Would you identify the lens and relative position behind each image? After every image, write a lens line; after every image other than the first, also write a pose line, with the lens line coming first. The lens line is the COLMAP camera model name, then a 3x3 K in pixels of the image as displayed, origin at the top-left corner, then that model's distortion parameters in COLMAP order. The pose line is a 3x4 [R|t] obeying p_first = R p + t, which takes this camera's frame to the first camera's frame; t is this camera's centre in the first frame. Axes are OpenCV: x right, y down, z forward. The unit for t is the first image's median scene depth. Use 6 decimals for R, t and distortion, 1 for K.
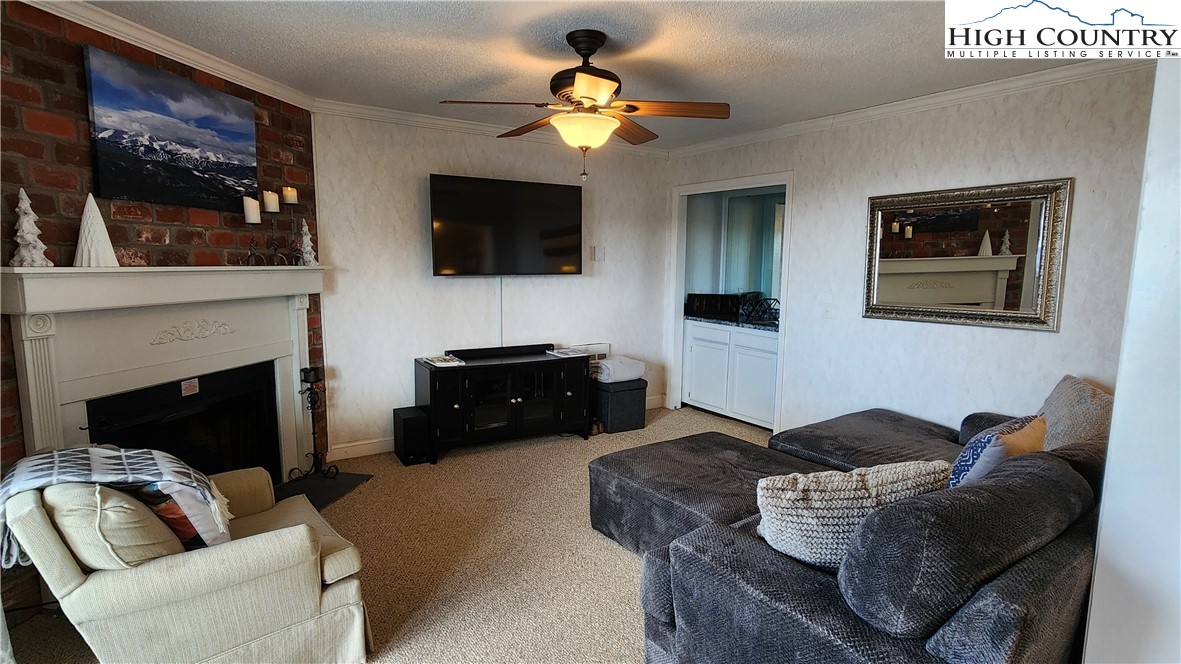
lens RADIAL K [[597.6, 0, 591.7], [0, 597.6, 339.8], [0, 0, 1]] dist [-0.000383, 0.000469]
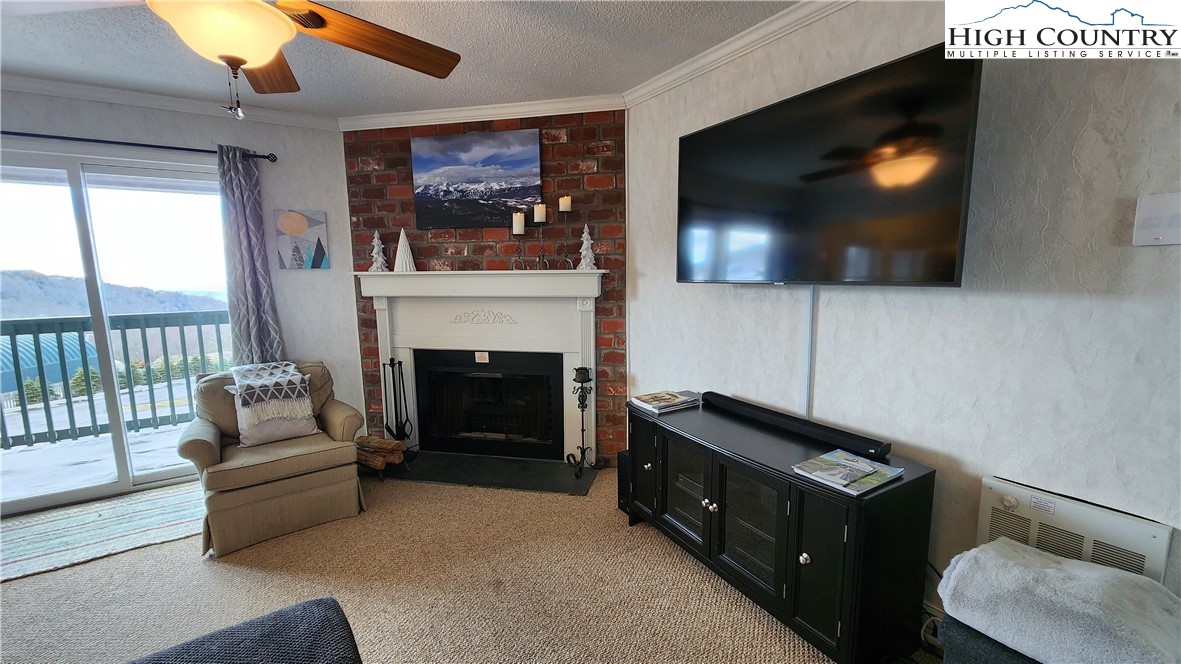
lens RADIAL K [[484.0, 0, 593.3], [0, 484.0, 339.9], [0, 0, 1]] dist [0.000708, 0.000272]
pose [[-0.017299, 0.135577, -0.990616, 0.453677], [-0.119675, 0.983361, 0.136674, -0.150519], [0.992662, 0.120916, -0.000786, 1.278382]]
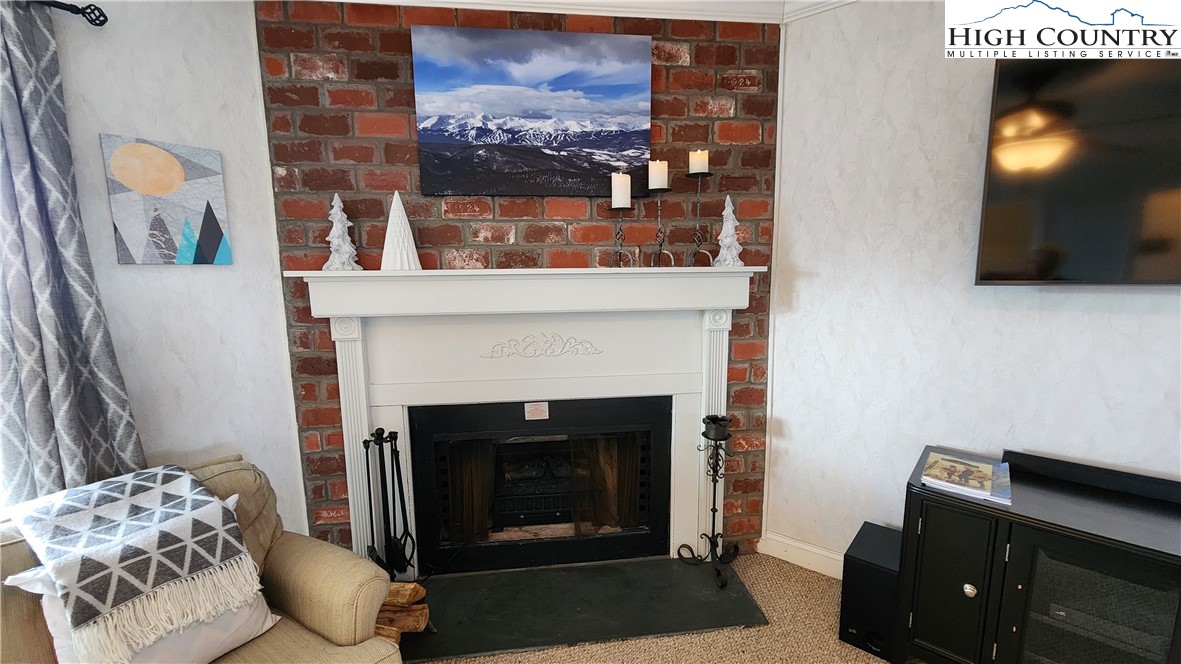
lens RADIAL K [[484.0, 0, 593.3], [0, 484.0, 339.9], [0, 0, 1]] dist [0.000708, 0.000272]
pose [[0.306959, 0.124827, -0.943501, -0.004264], [-0.109390, 0.989419, 0.095313, -0.098286], [0.945415, 0.073952, 0.317366, 0.864539]]
